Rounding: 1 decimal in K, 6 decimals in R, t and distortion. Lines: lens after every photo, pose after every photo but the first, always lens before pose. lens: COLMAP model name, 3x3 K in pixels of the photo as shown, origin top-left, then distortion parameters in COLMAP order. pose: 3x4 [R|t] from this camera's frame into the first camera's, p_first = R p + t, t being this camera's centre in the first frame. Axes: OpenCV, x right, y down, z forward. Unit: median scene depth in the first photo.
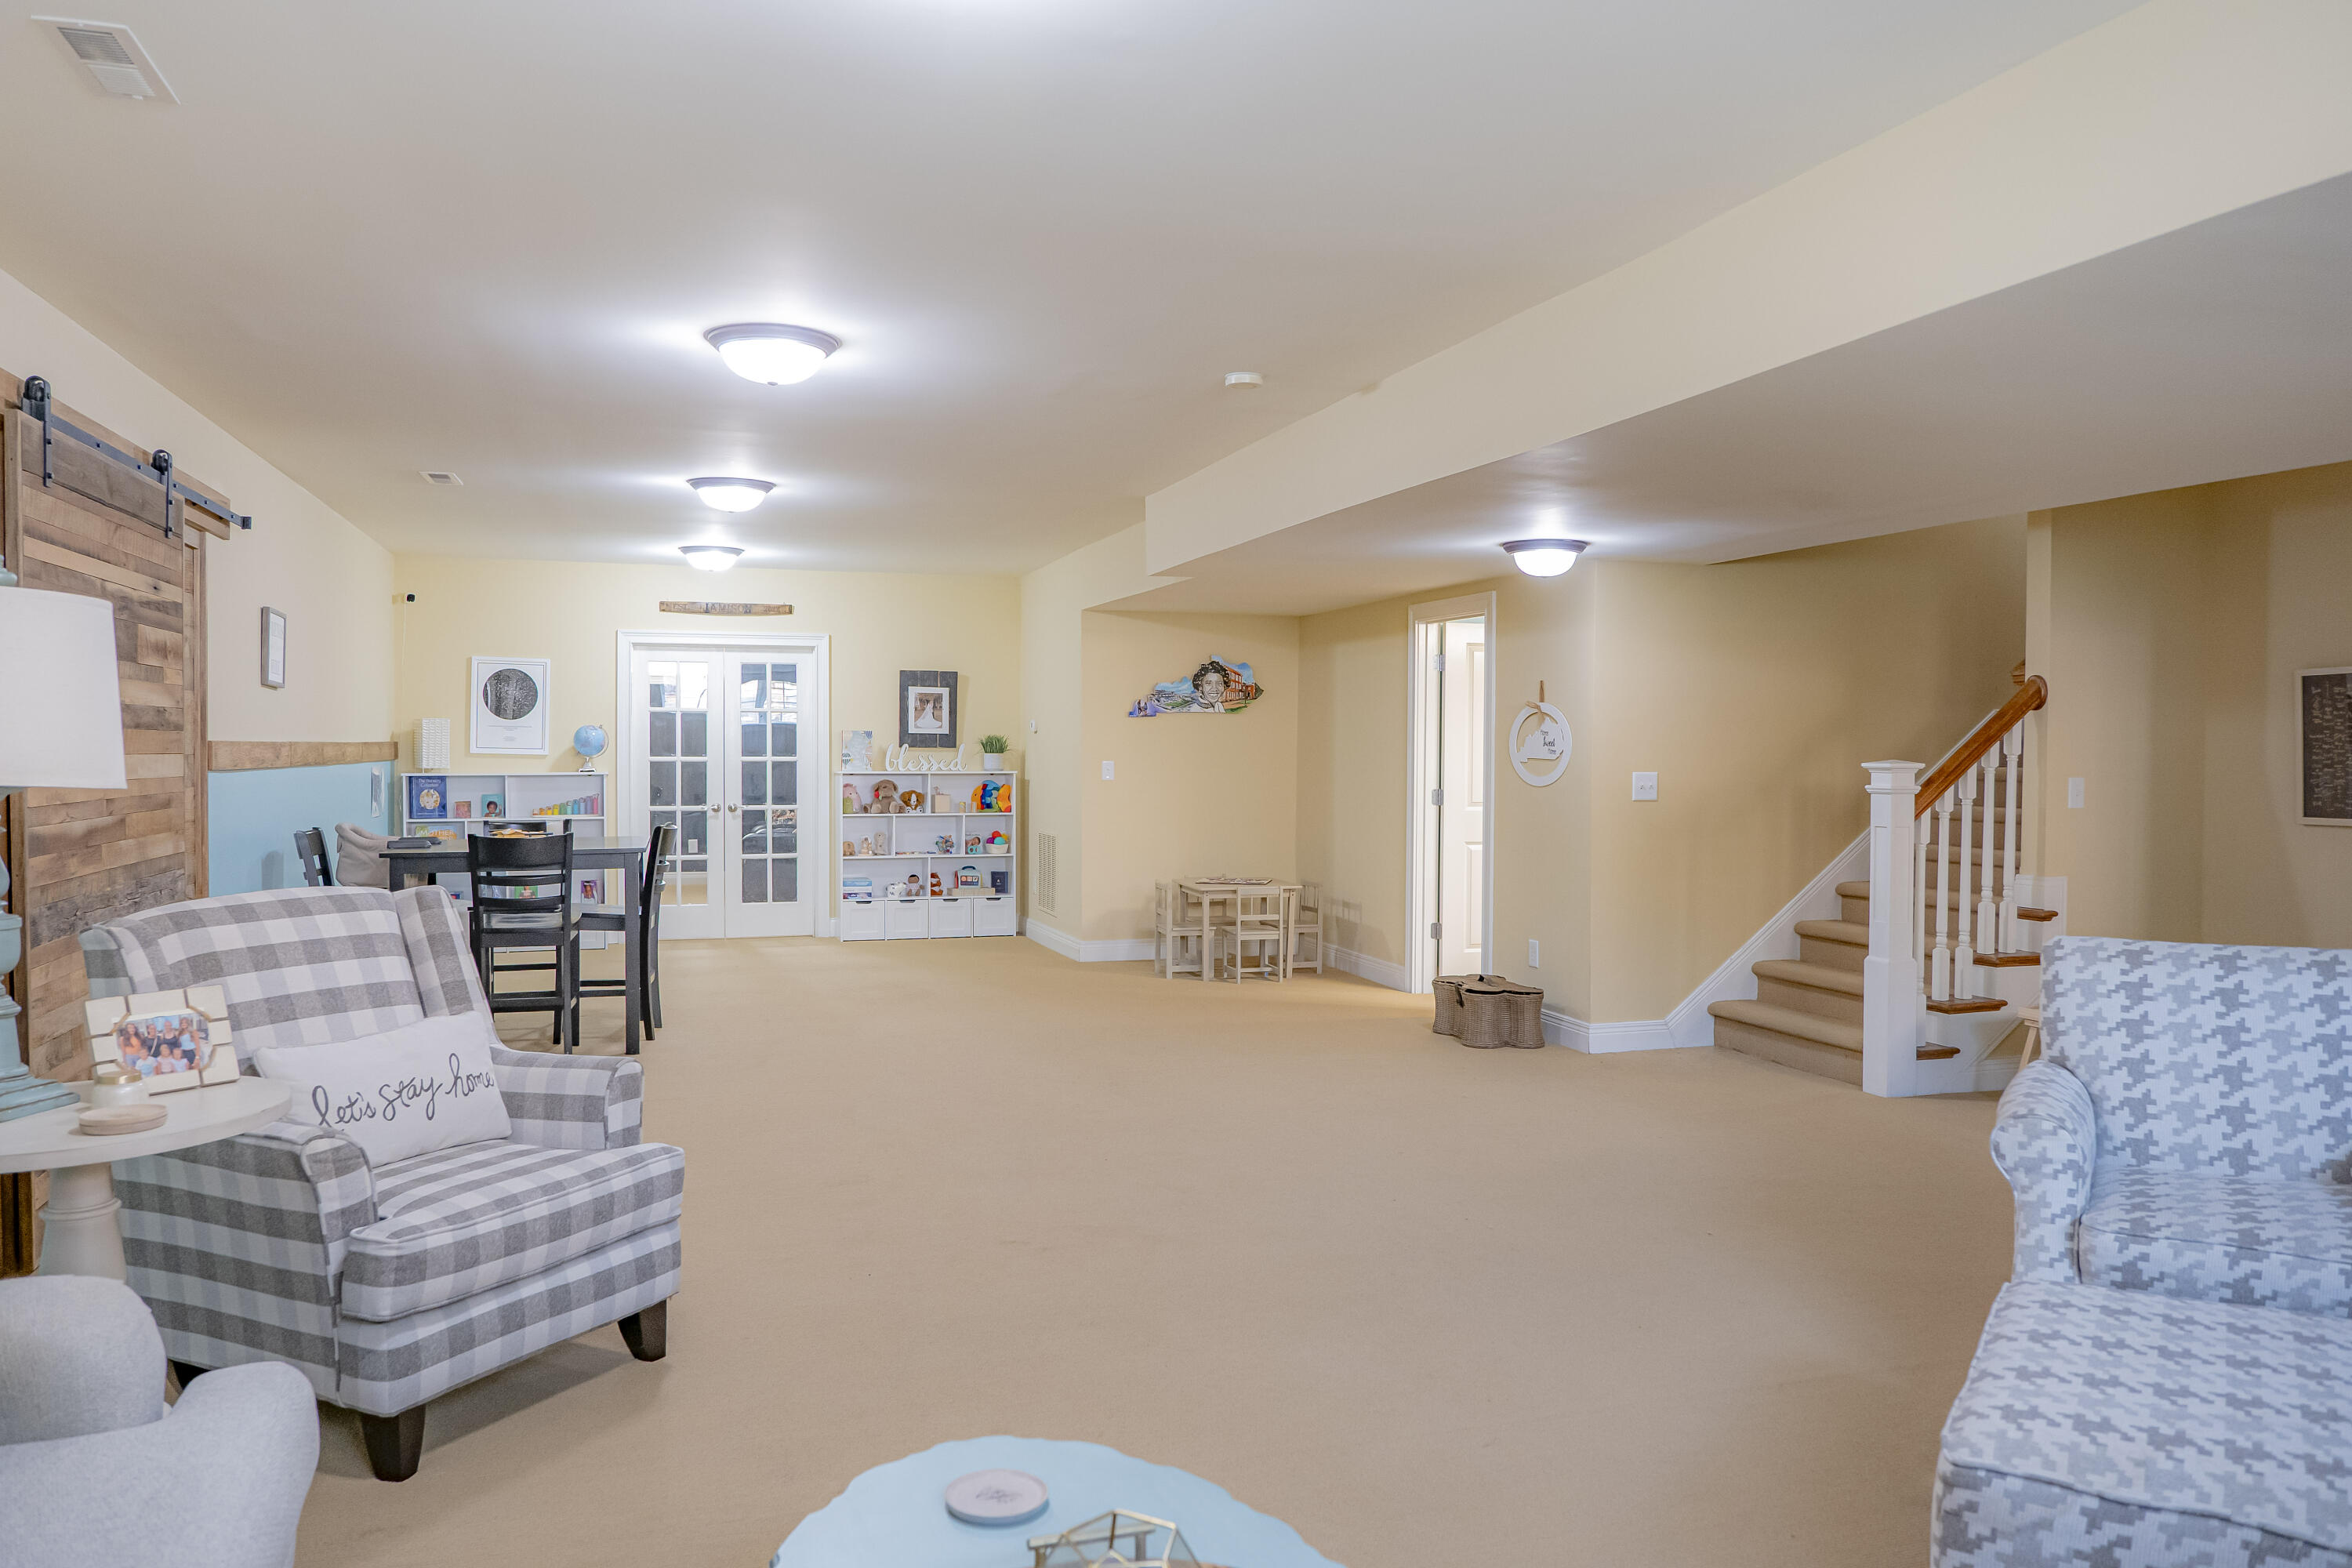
lens RADIAL K [[1648.2, 0, 1170.3], [0, 1648.2, 773.3], [0, 0, 1]] dist [-0.004951, -0.007681]
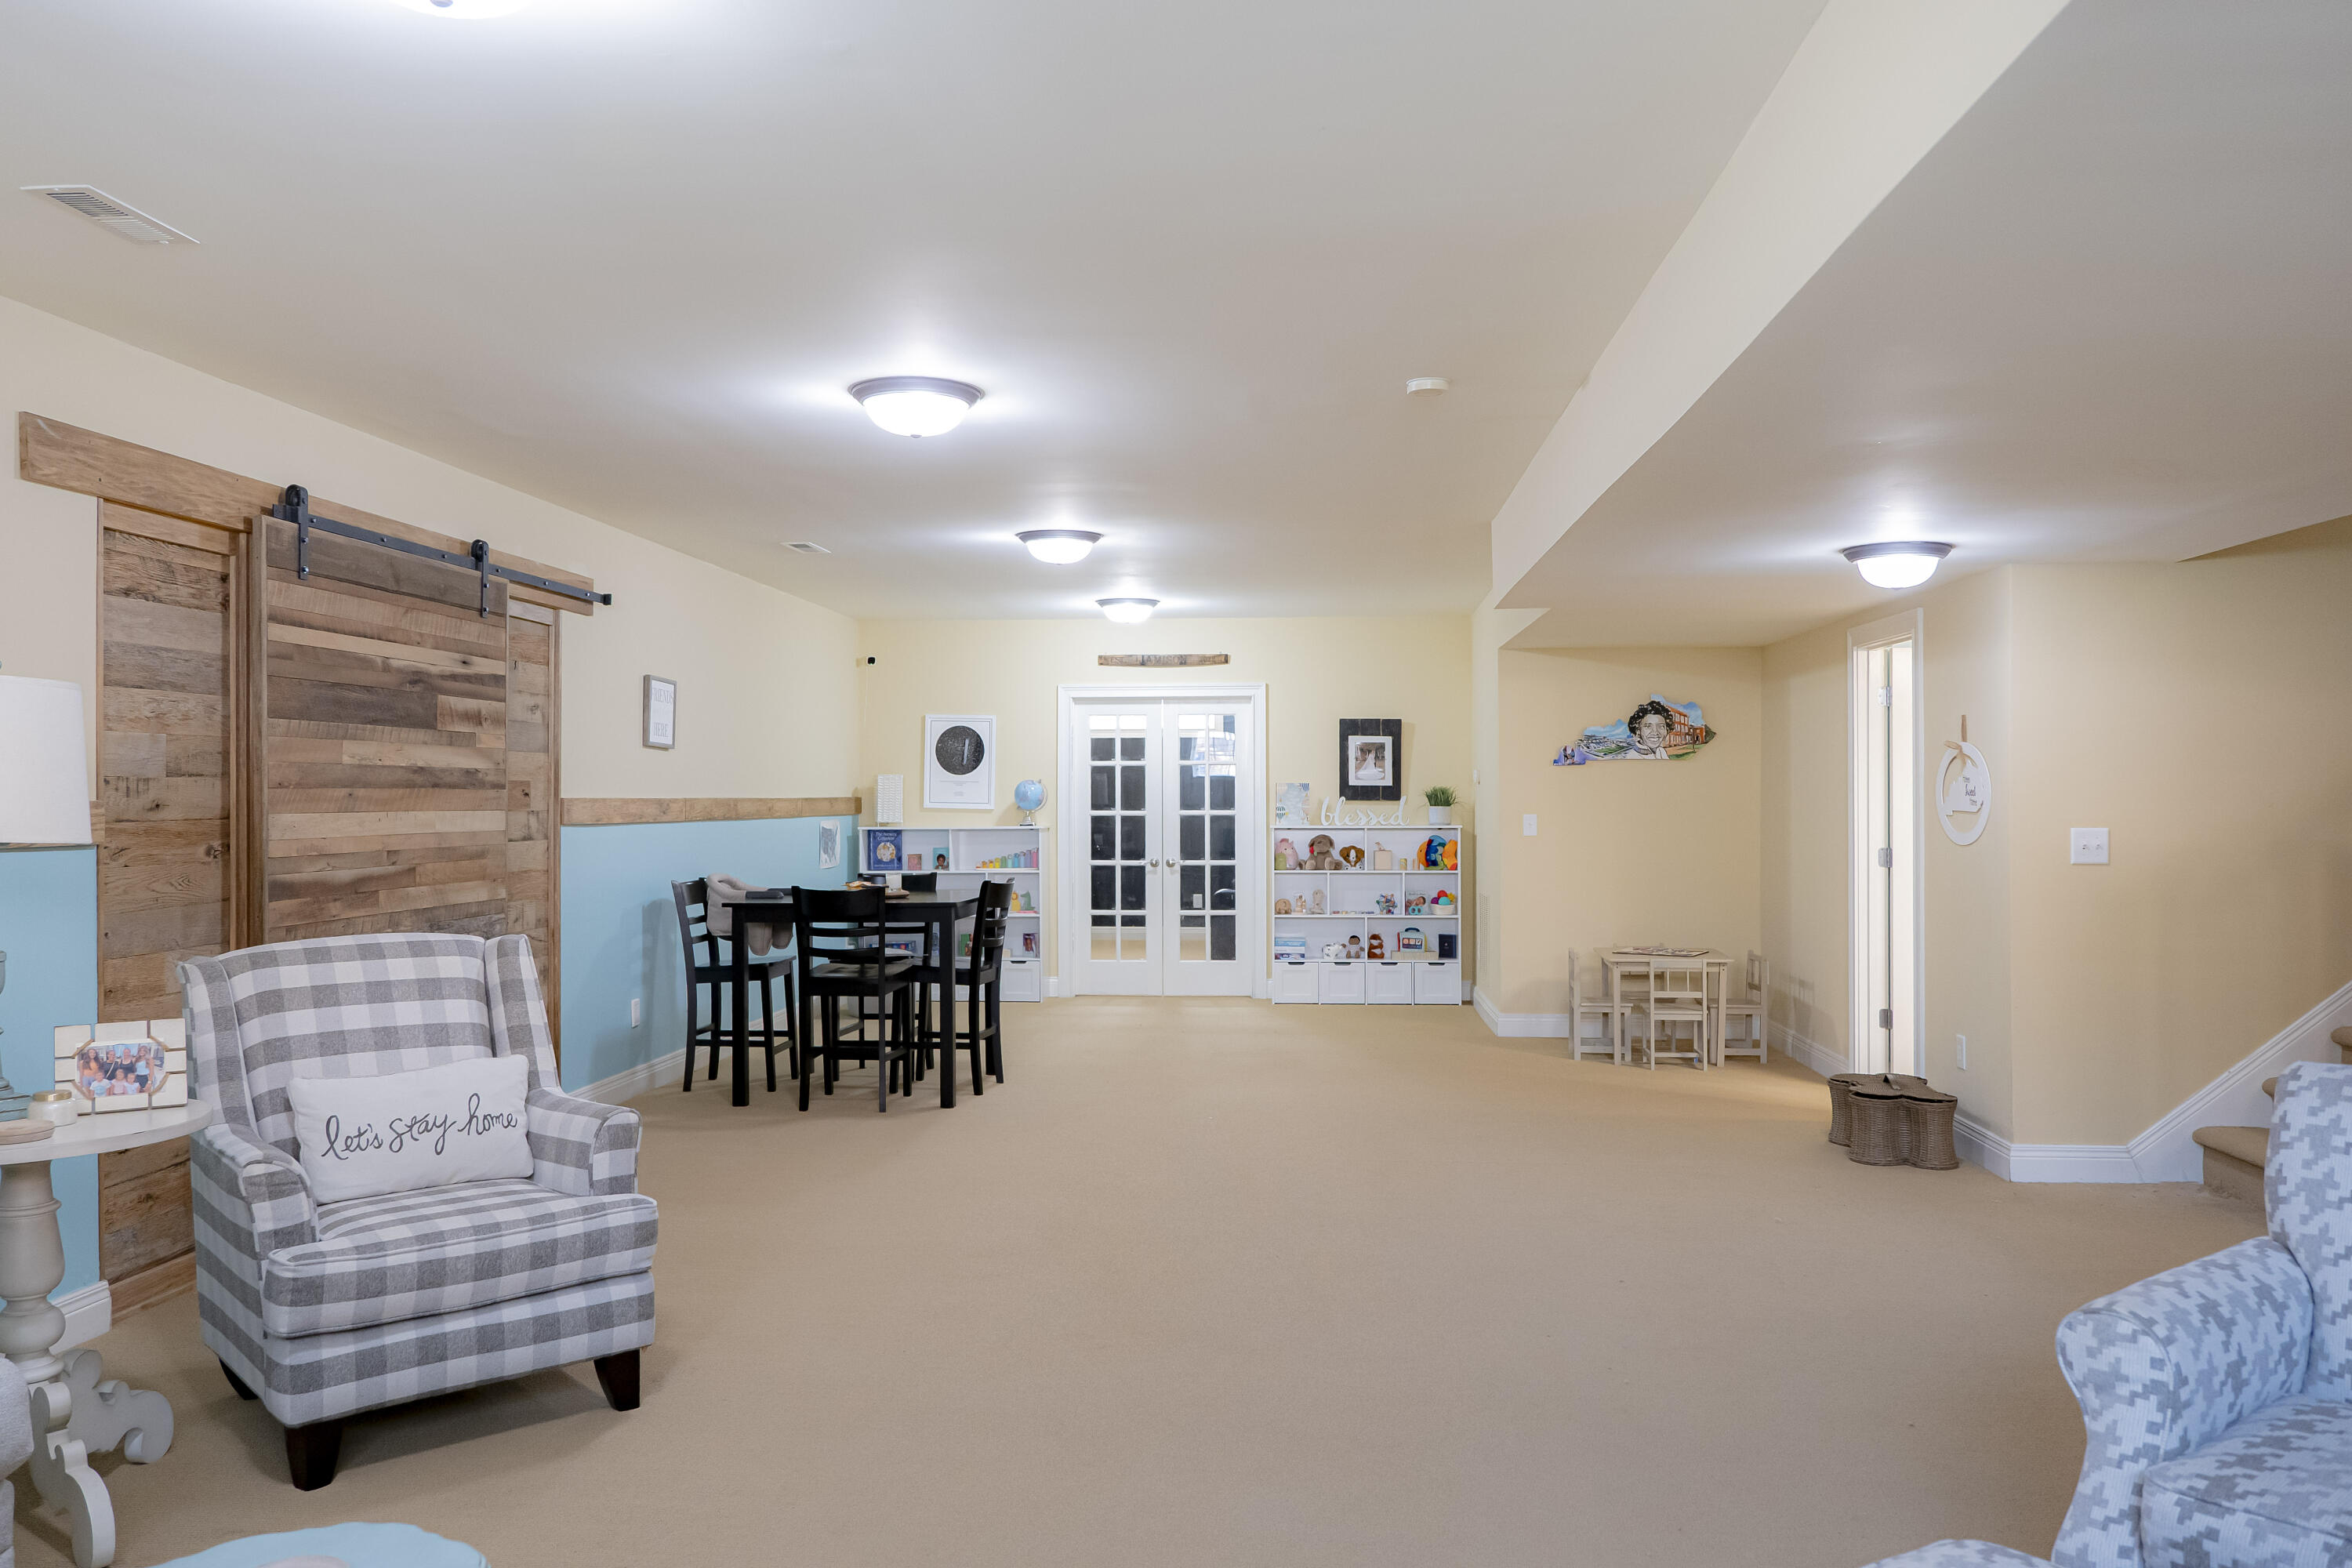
lens RADIAL K [[1739.8, 0, 1173.4], [0, 1739.8, 774.4], [0, 0, 1]] dist [-0.006297, -0.002051]
pose [[0.924405, -0.010448, -0.381270, 0.225420], [-0.000955, 0.999558, -0.029705, -0.001360], [0.381412, 0.027824, 0.923986, 0.072265]]
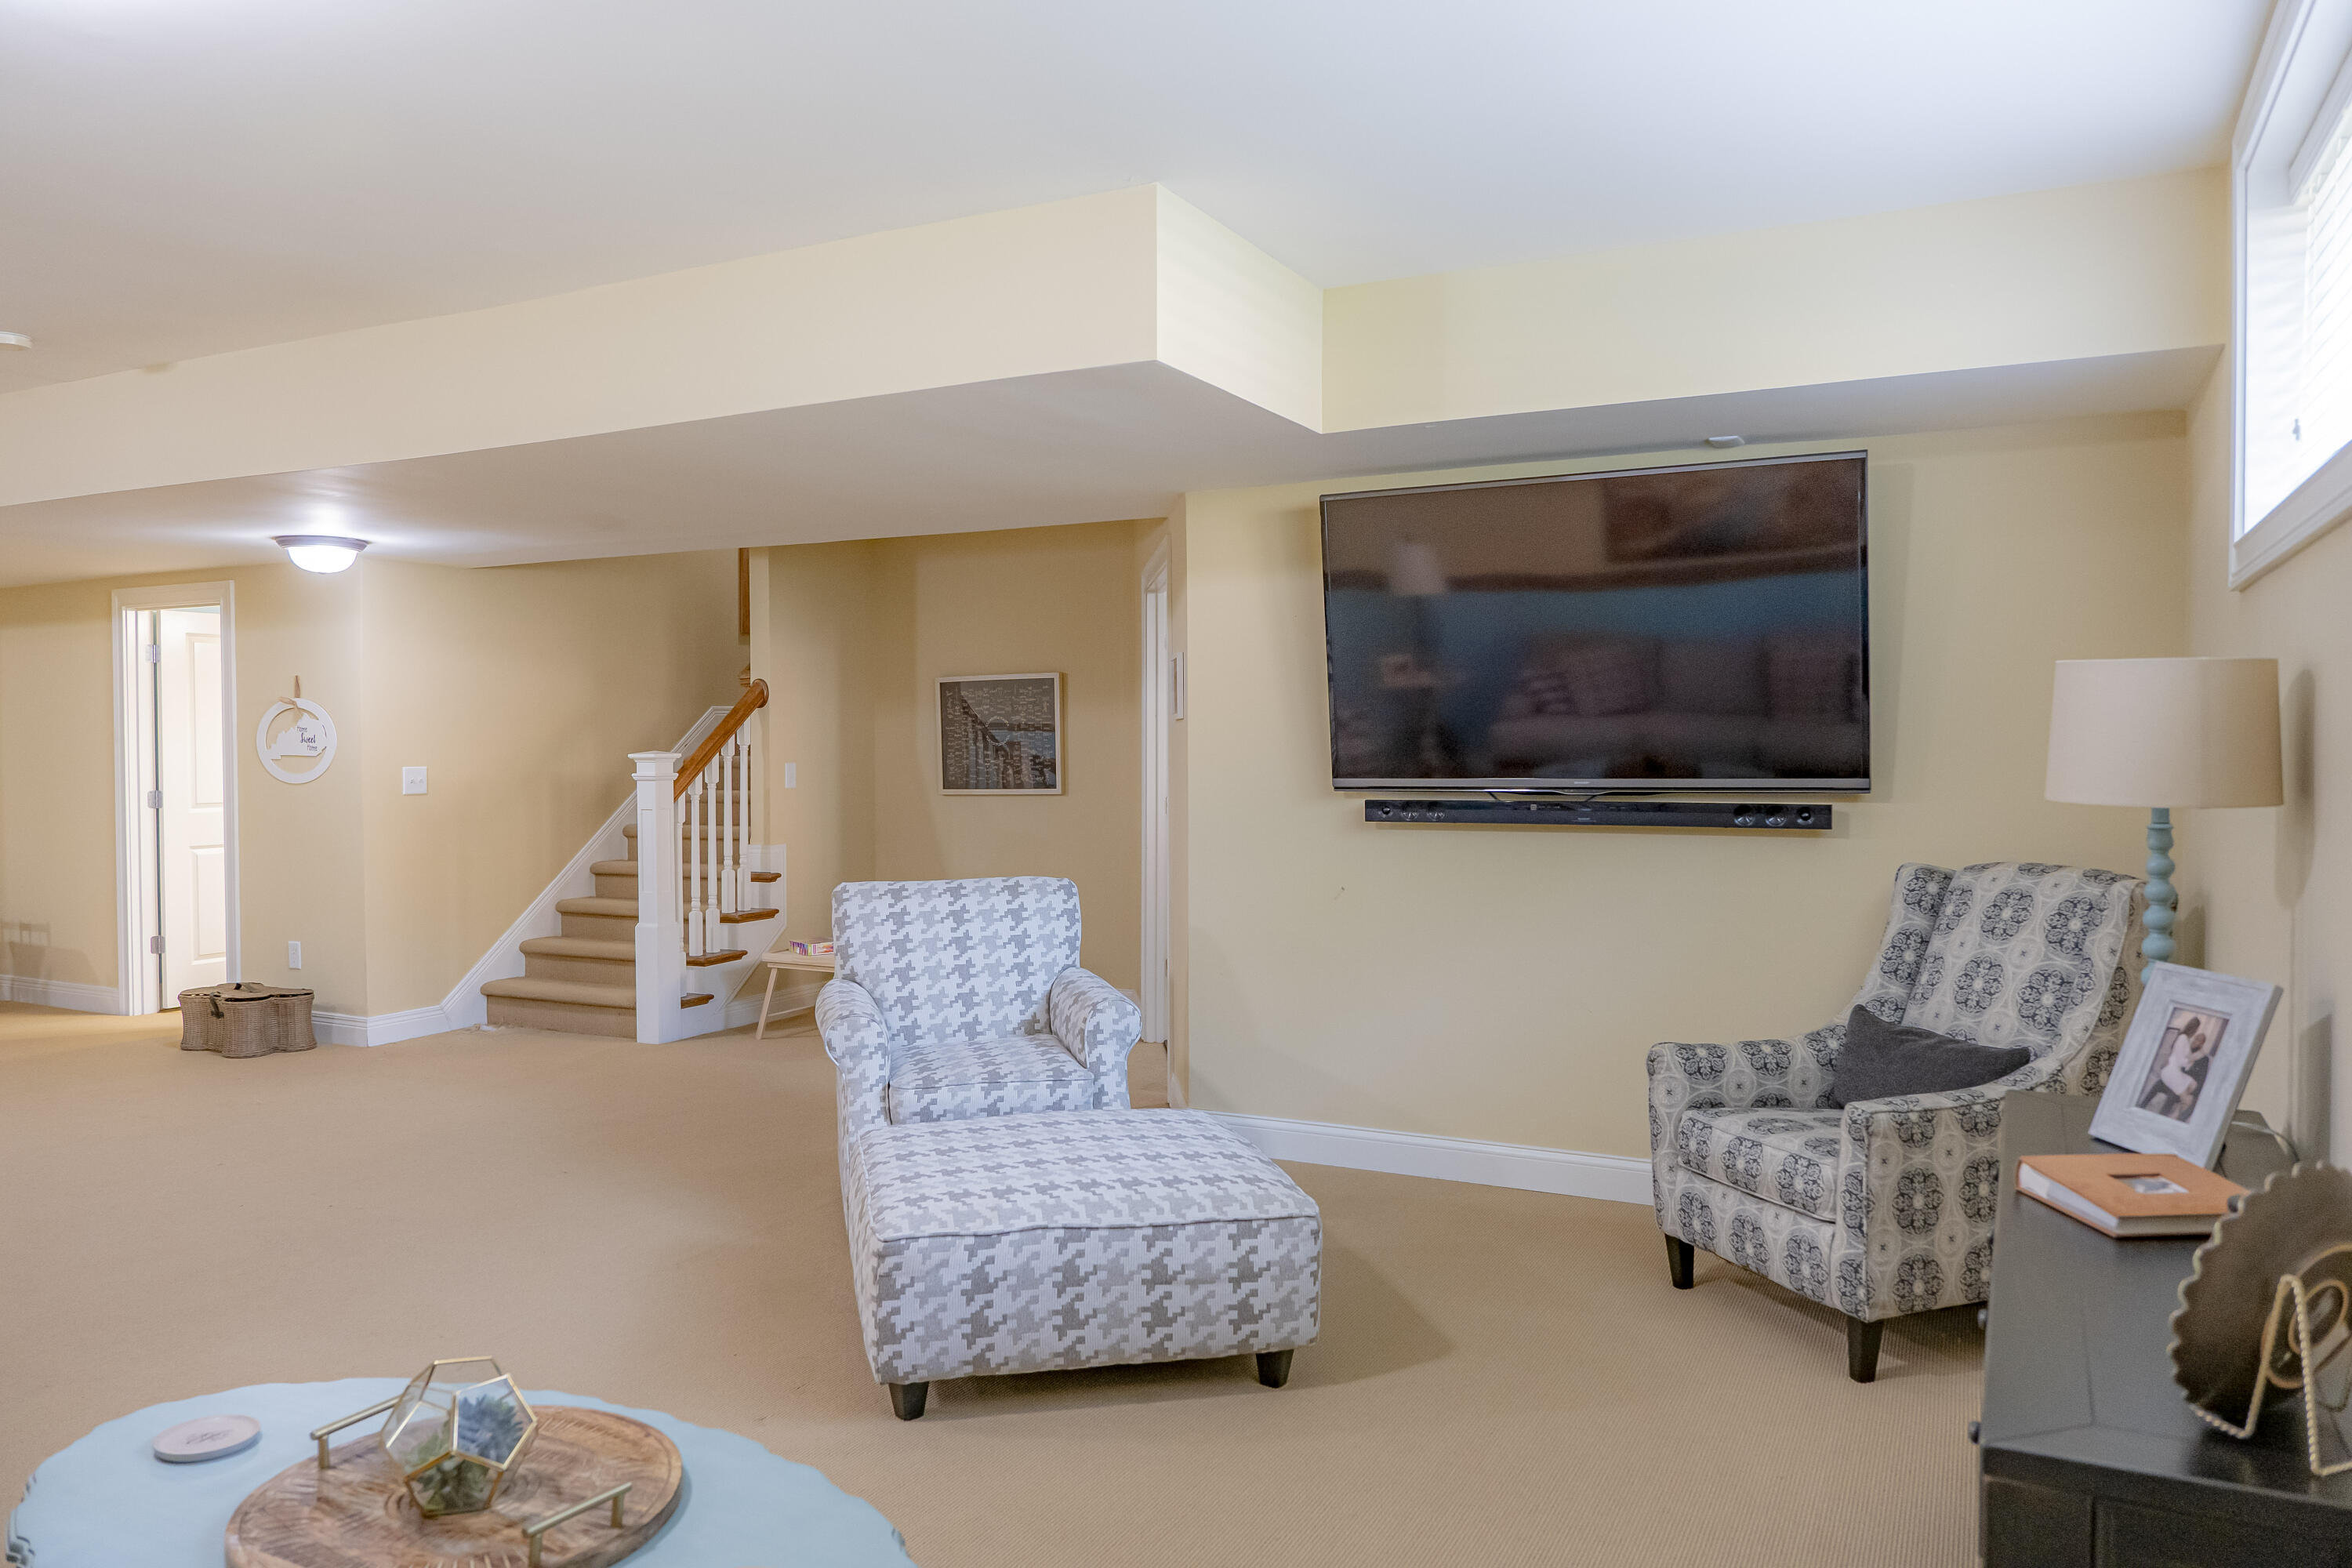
lens RADIAL K [[1648.2, 0, 1173.5], [0, 1648.2, 772.3], [0, 0, 1]] dist [-0.004951, -0.007681]
pose [[0.702147, -0.024761, 0.711601, -0.124388], [0.021863, 0.999674, 0.013213, -0.000602], [-0.711696, 0.006280, 0.702459, -0.066300]]
